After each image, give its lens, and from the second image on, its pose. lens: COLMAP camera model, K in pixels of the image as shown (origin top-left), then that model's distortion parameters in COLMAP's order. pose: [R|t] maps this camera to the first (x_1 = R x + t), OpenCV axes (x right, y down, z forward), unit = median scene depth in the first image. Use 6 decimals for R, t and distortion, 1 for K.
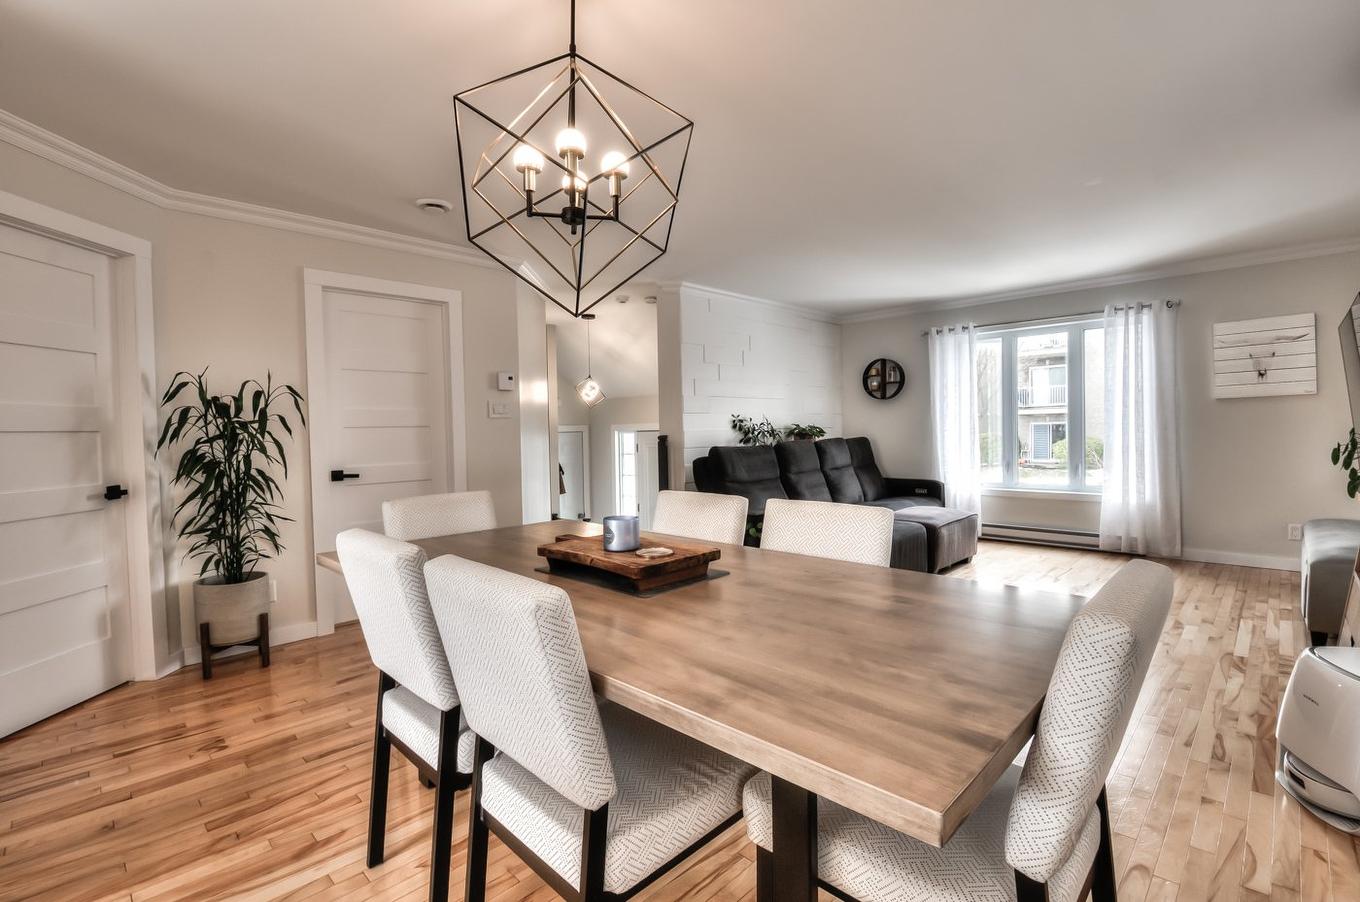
lens RADIAL K [[619.0, 0, 693.5], [0, 619.0, 444.1], [0, 0, 1]] dist [-0.001534, -0.005306]
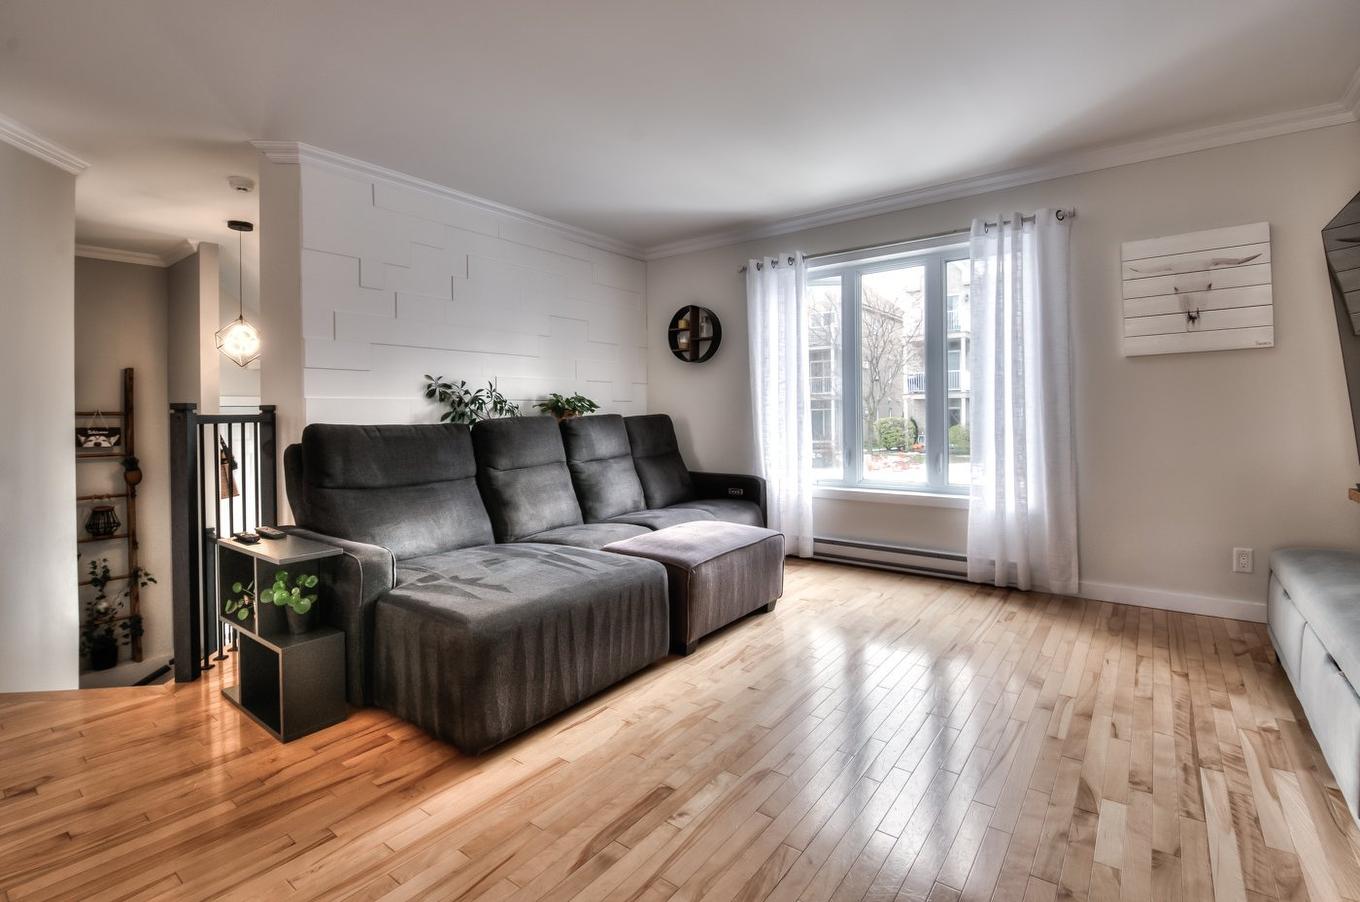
lens RADIAL K [[619.0, 0, 691.7], [0, 619.0, 413.8], [0, 0, 1]] dist [-0.001534, -0.005306]
pose [[0.991132, 0.008030, 0.132639, 0.252183], [-0.005383, 0.999779, -0.020303, 0.003289], [-0.132773, 0.019409, 0.990956, 0.343254]]
